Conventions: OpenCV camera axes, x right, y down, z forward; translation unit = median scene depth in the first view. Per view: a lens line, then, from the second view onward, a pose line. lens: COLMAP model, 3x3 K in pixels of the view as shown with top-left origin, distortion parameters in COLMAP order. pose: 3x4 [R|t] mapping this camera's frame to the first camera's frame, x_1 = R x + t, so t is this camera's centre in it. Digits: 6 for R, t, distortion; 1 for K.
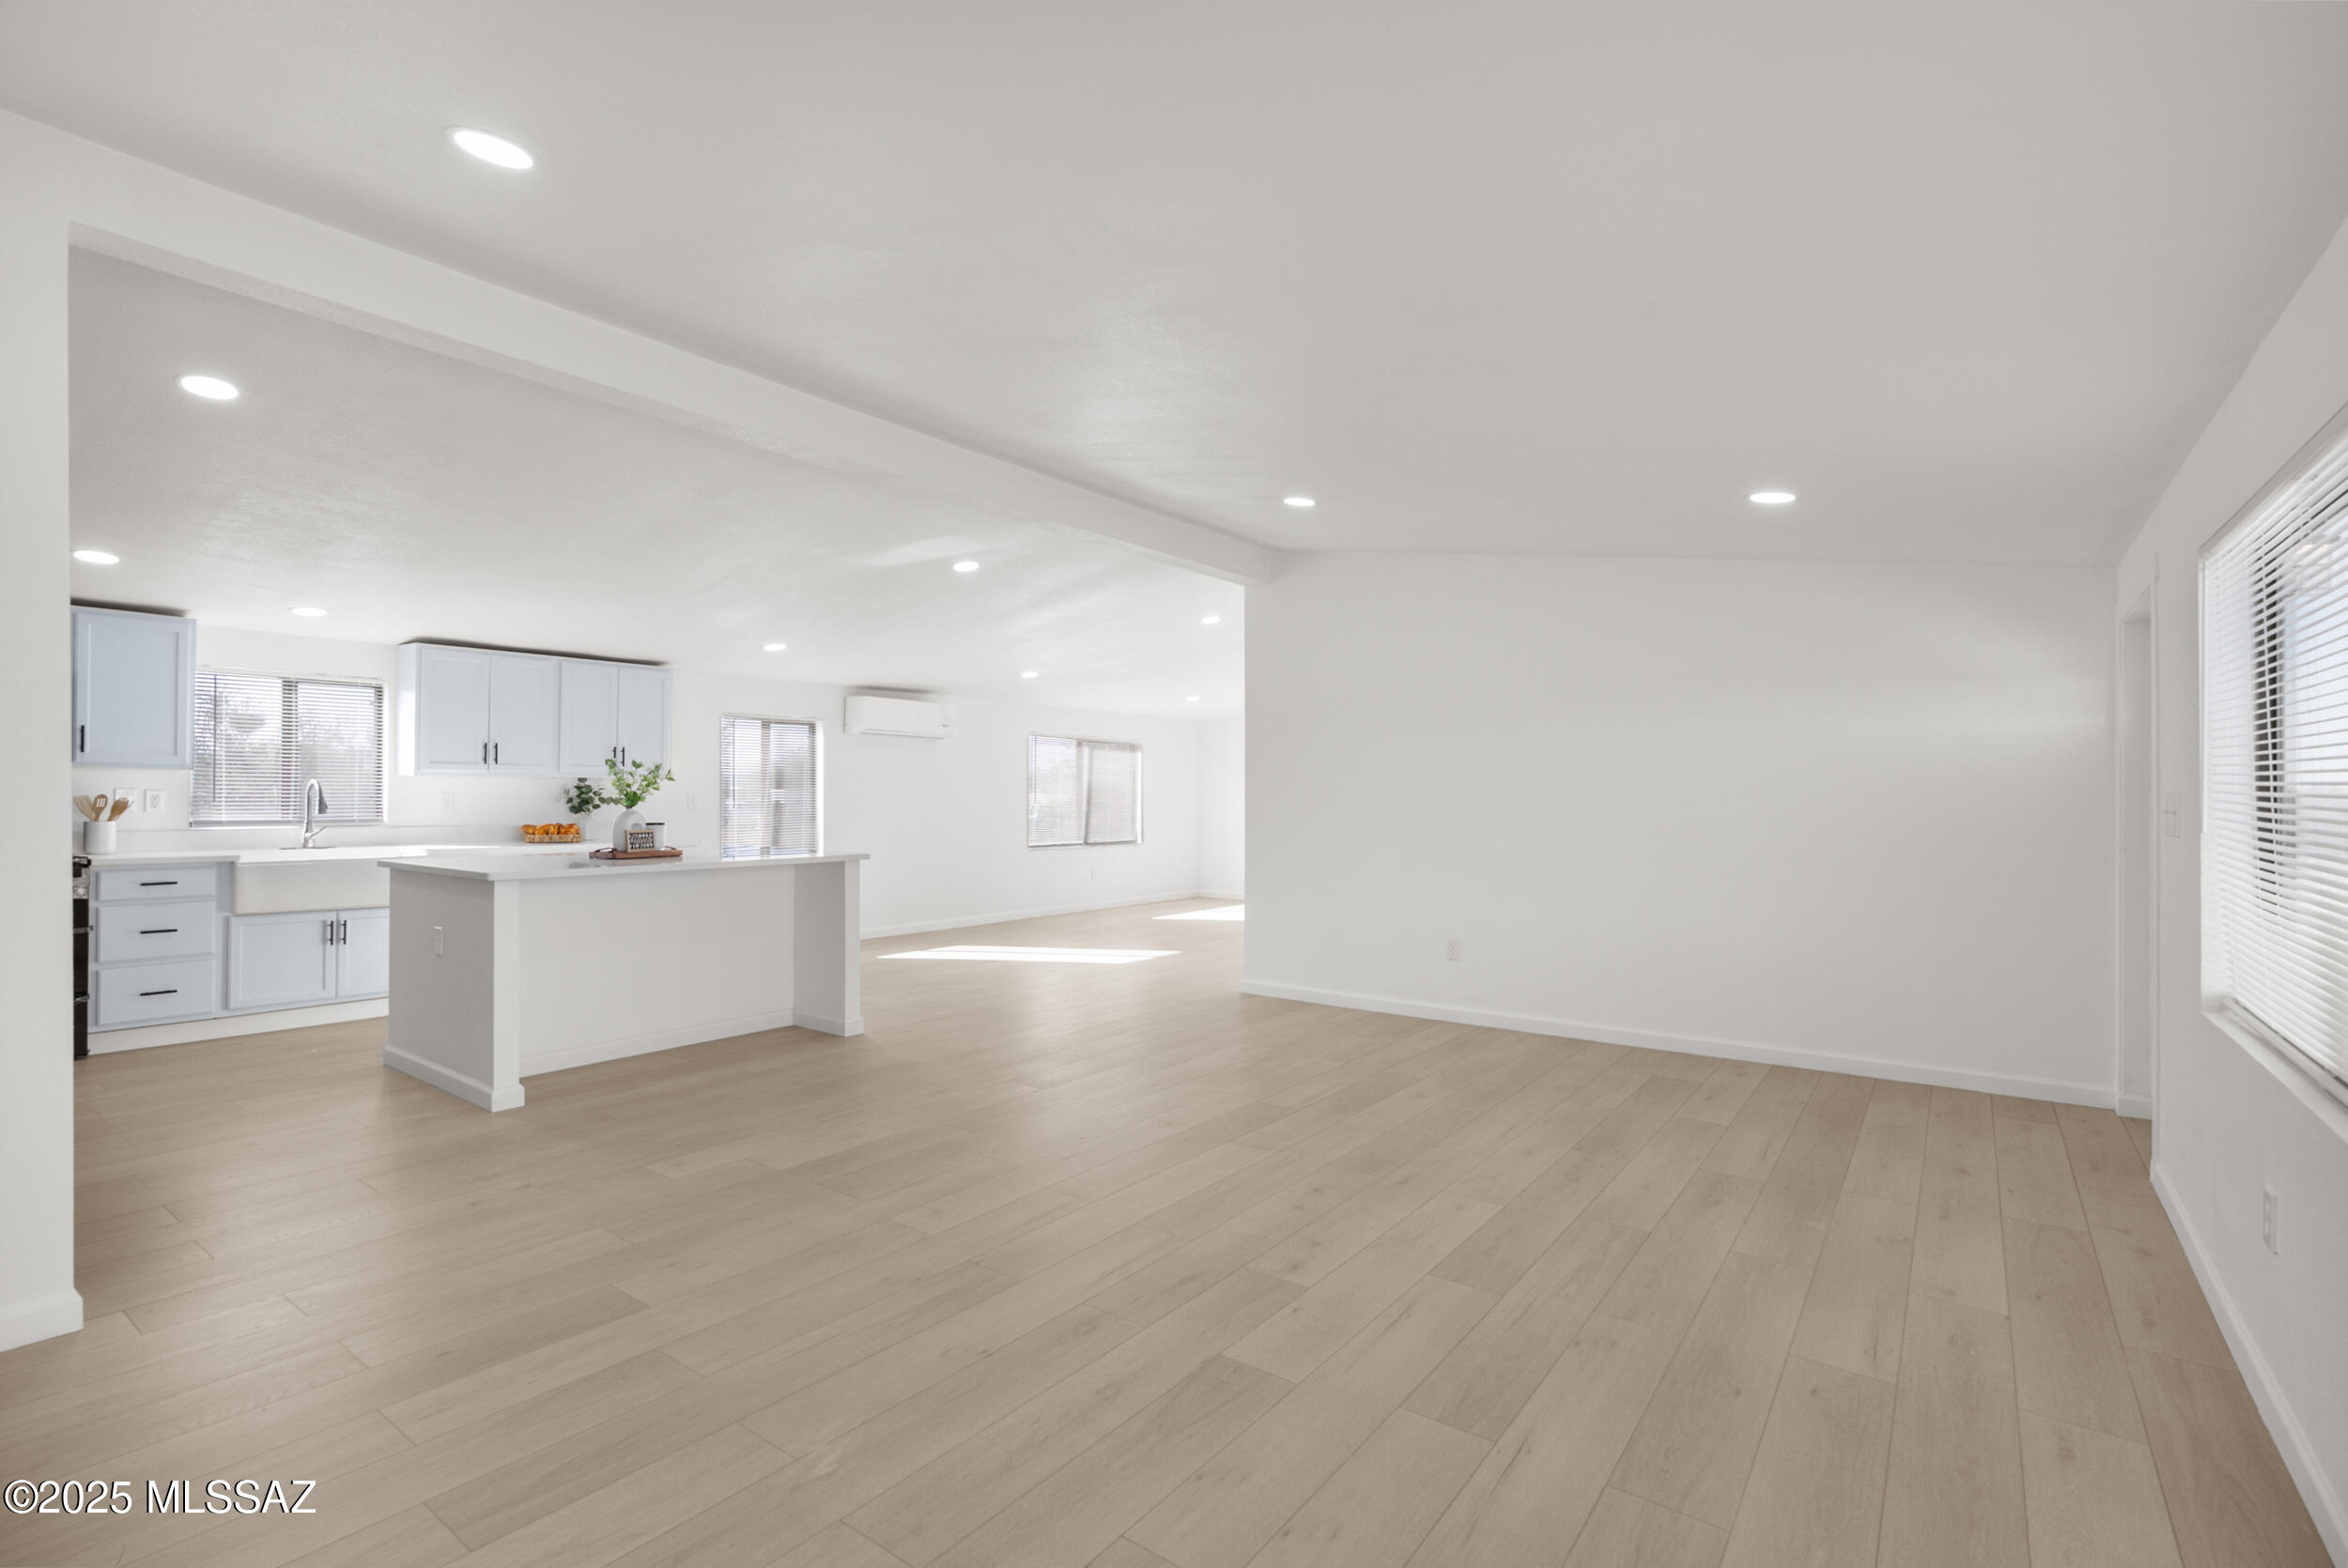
lens RADIAL K [[1066.5, 0, 1174.0], [0, 1066.5, 784.0], [0, 0, 1]] dist [-0.000749, 0.000608]
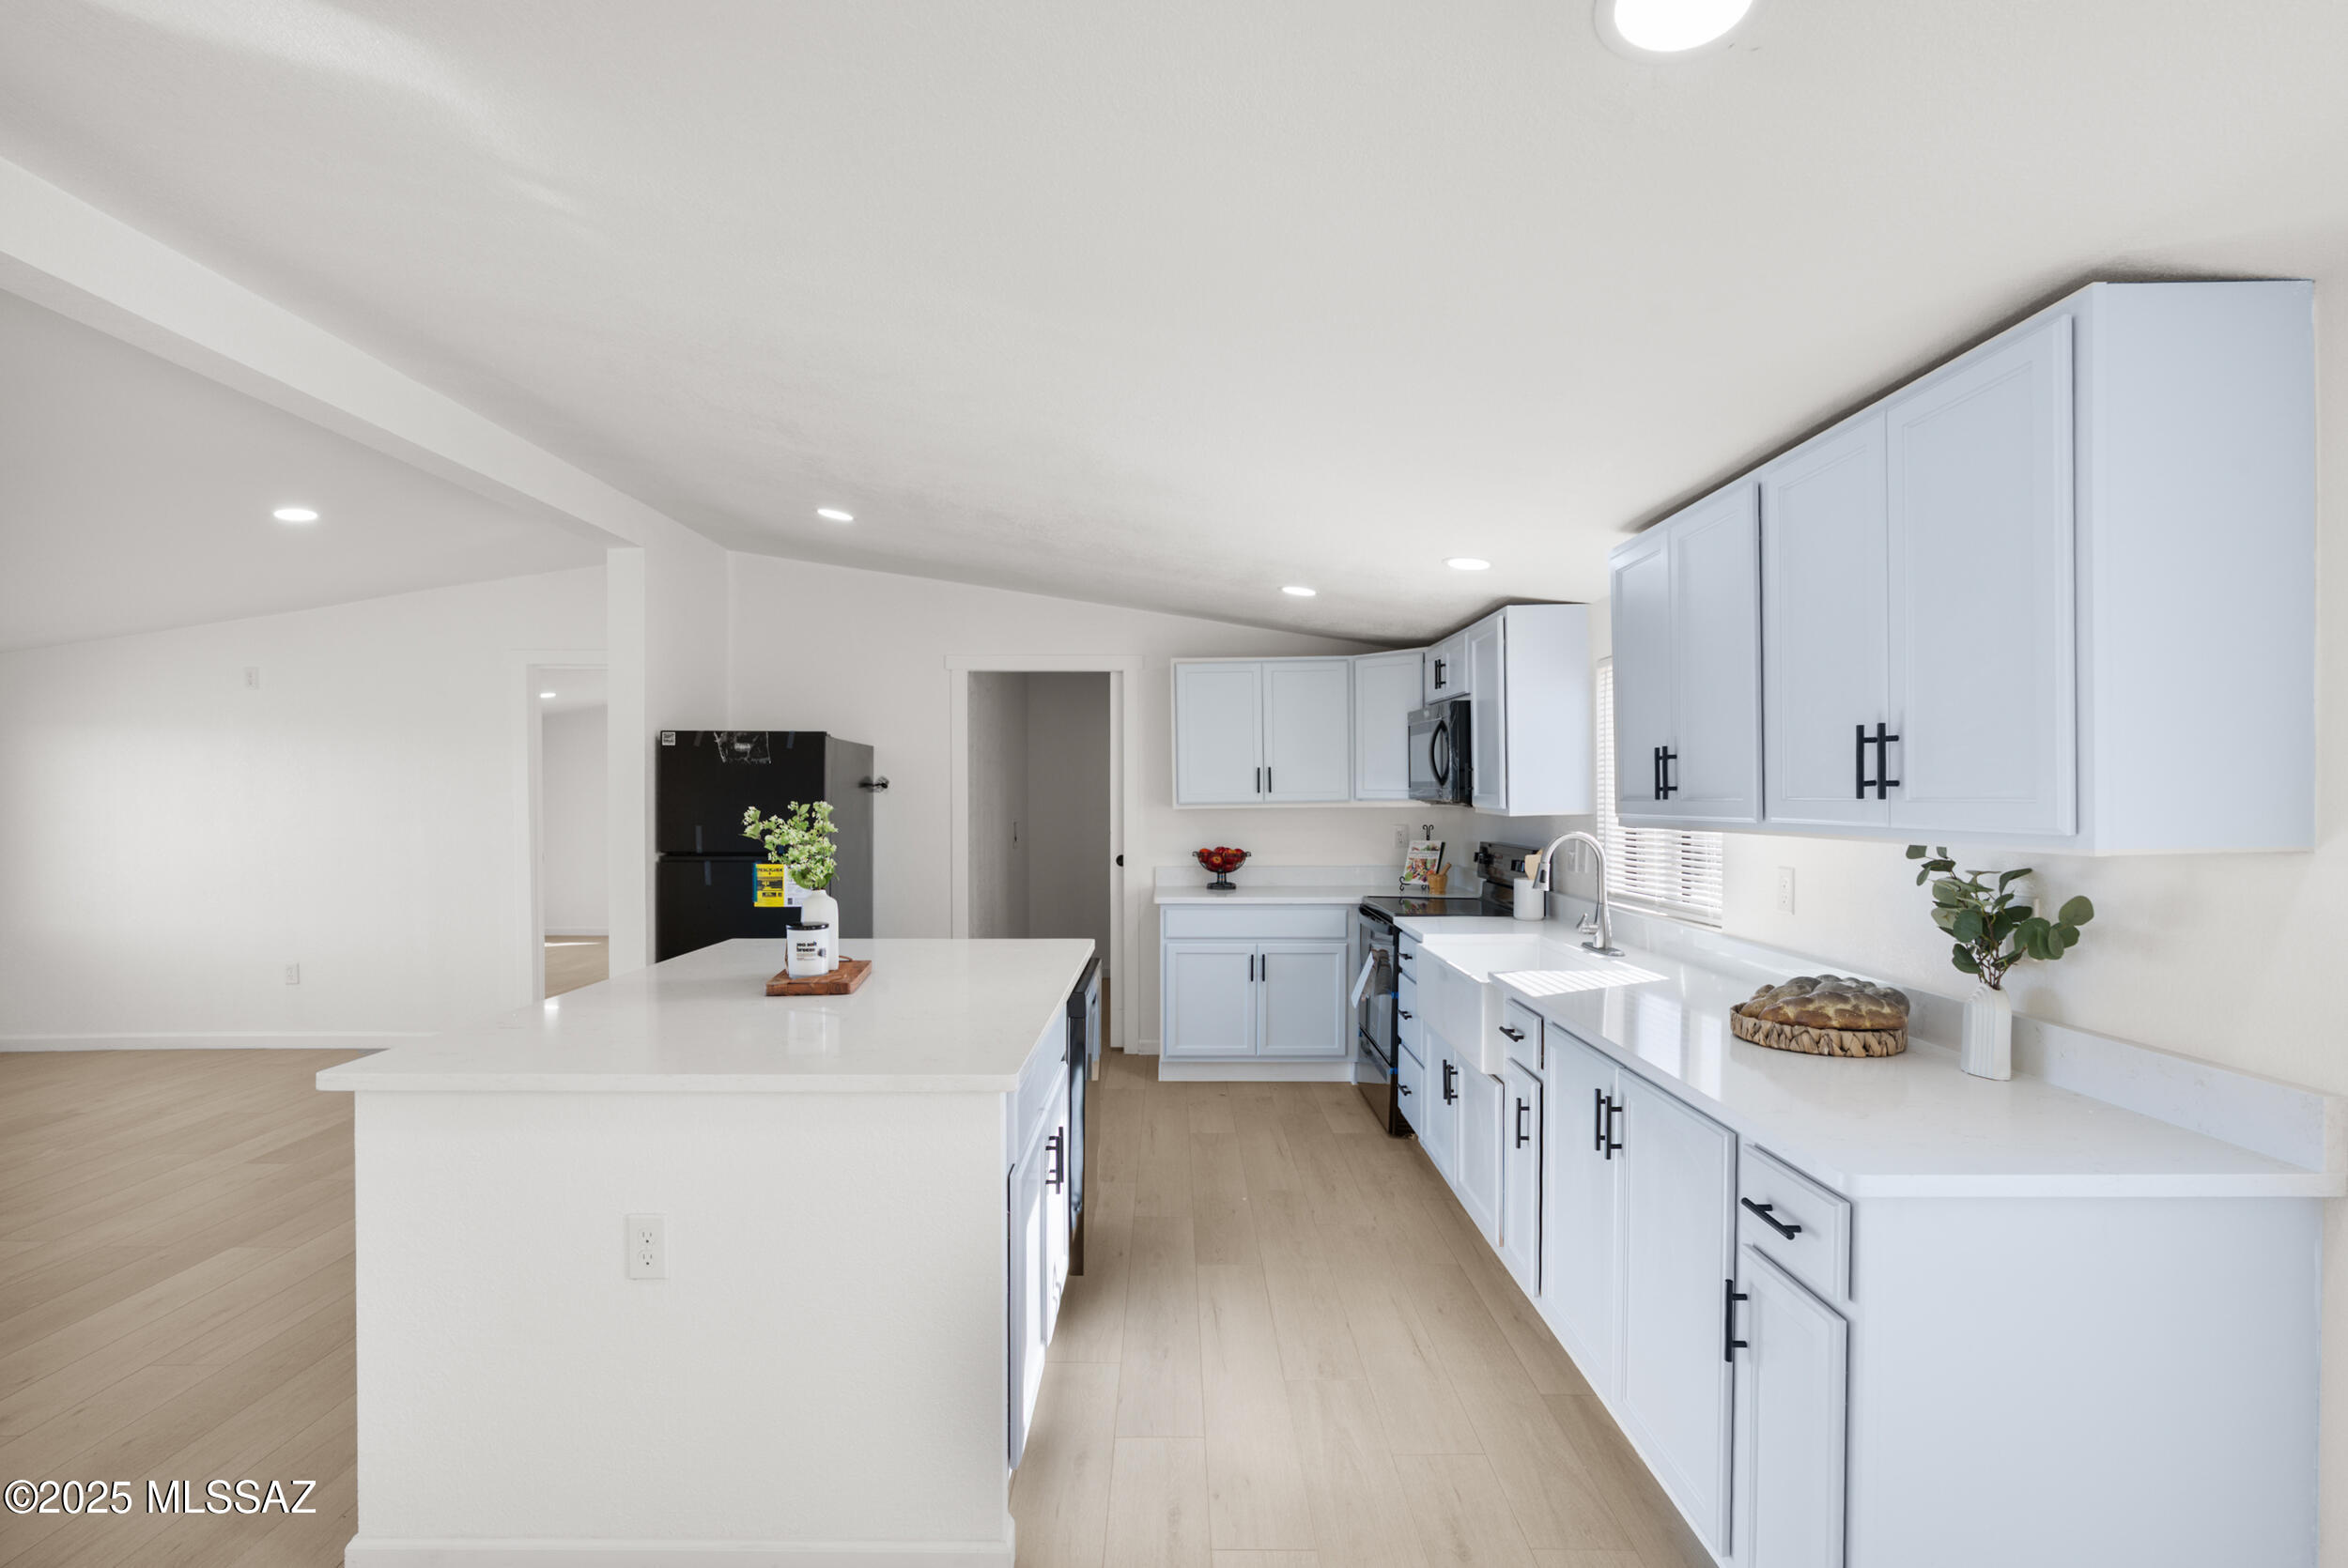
lens RADIAL K [[1072.1, 0, 1175.2], [0, 1072.1, 818.1], [0, 0, 1]] dist [-0.000473, 0.000108]
pose [[-0.805599, 0.007730, -0.592411, -0.242905], [0.005621, 0.999970, 0.005405, -0.014143], [0.592435, 0.001024, -0.805618, 1.158852]]
